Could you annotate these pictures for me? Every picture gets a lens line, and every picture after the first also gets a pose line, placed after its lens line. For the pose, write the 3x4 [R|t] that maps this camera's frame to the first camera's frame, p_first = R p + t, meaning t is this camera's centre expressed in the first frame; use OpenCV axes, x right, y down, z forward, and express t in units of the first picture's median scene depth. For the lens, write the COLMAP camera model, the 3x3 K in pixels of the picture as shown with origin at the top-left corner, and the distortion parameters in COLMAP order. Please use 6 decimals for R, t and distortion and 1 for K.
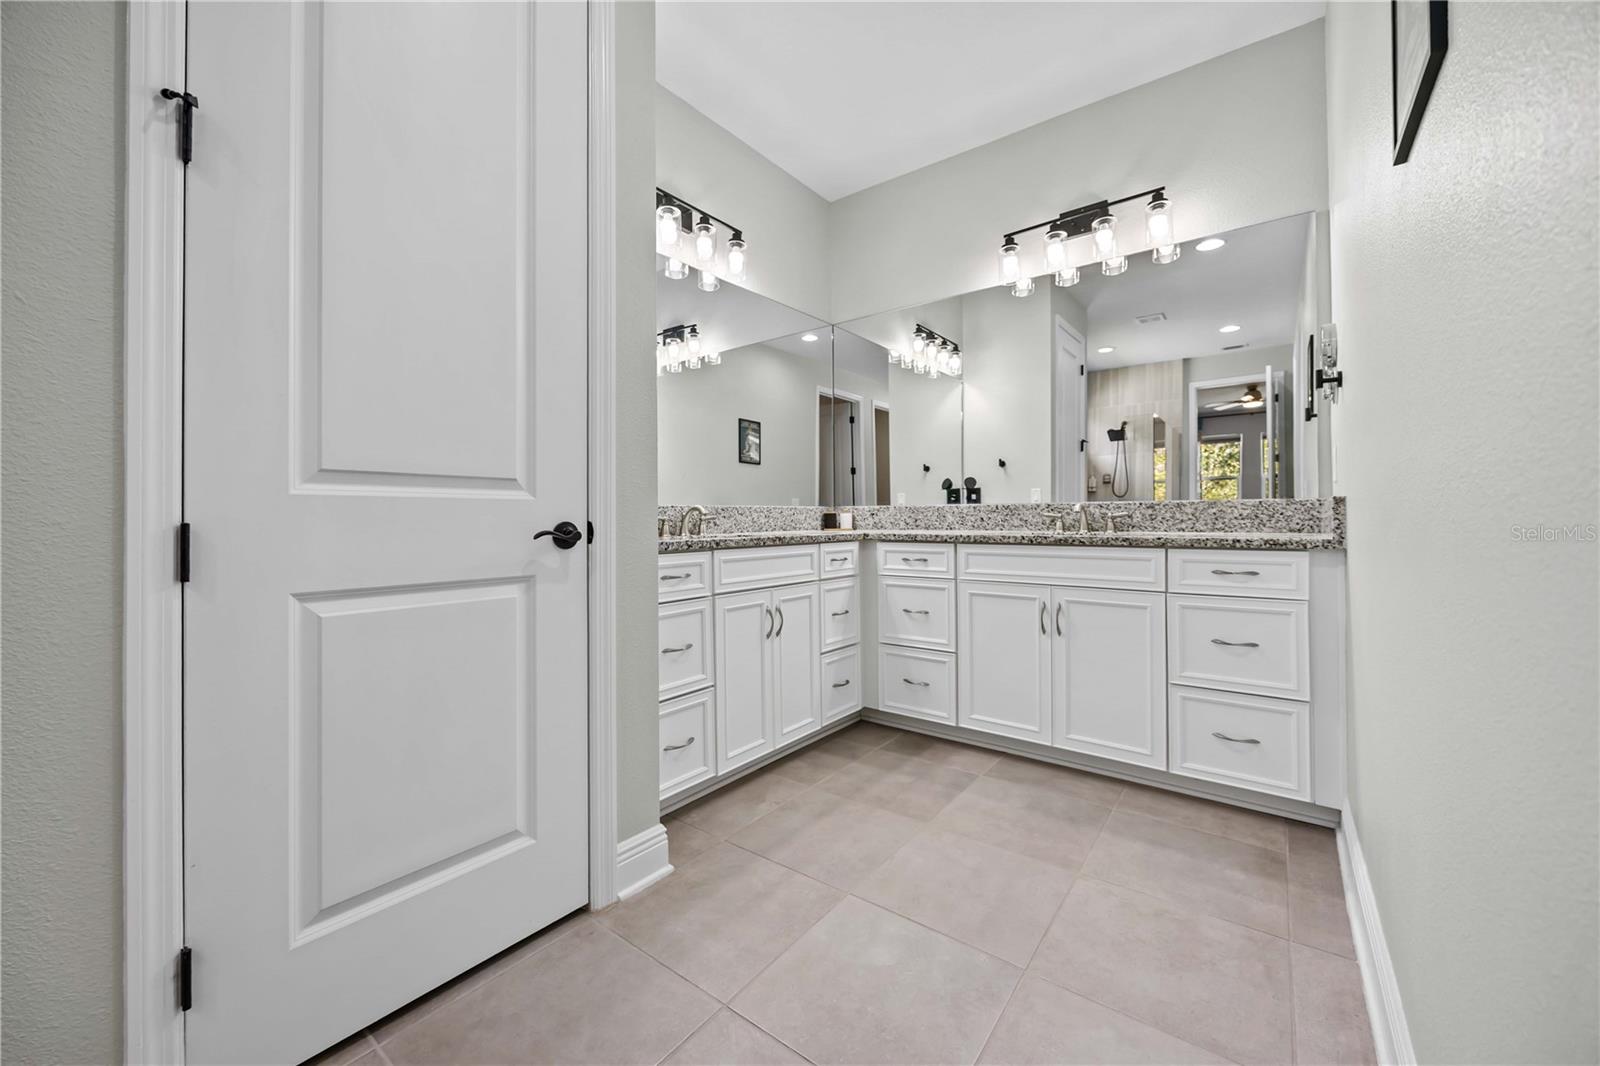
lens RADIAL K [[623.0, 0, 807.0], [0, 623.0, 506.0], [0, 0, 1]] dist [-0.000663, 0.000585]
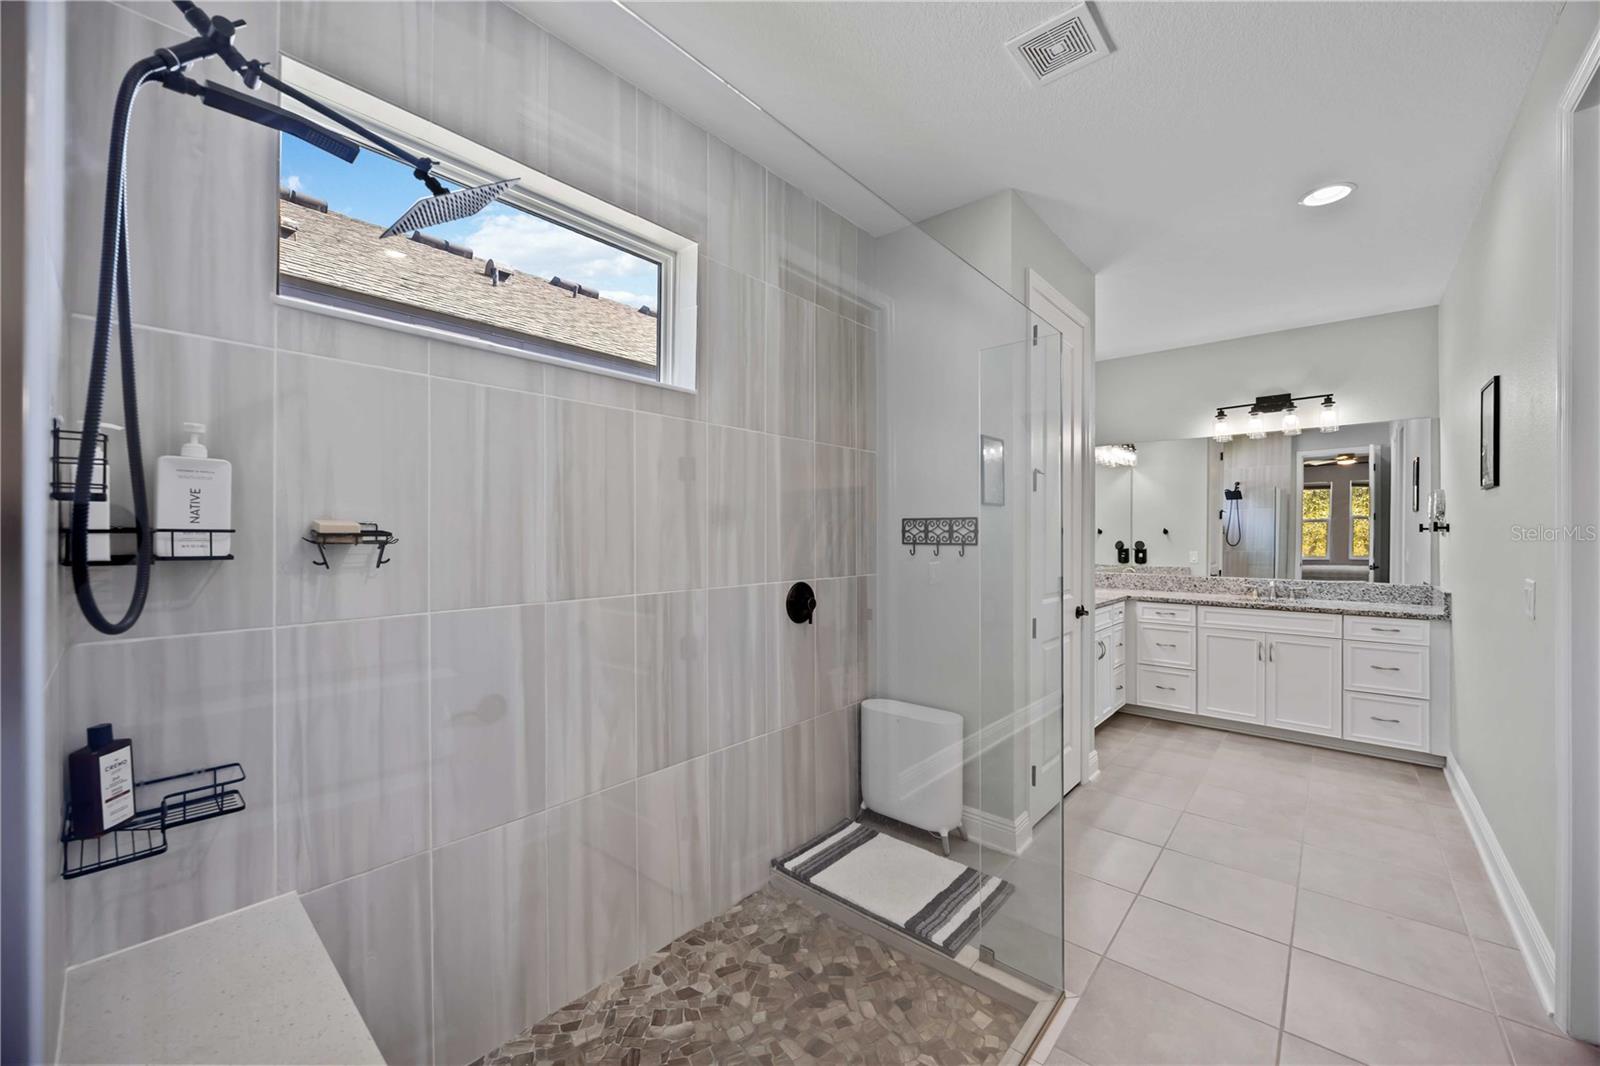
lens RADIAL K [[623.0, 0, 806.7], [0, 623.0, 526.0], [0, 0, 1]] dist [-0.000663, 0.000585]
pose [[0.997806, 0.006331, -0.065898, -0.772699], [-0.006068, 0.999973, 0.004191, -0.169234], [0.065922, -0.003781, 0.997818, -0.814493]]
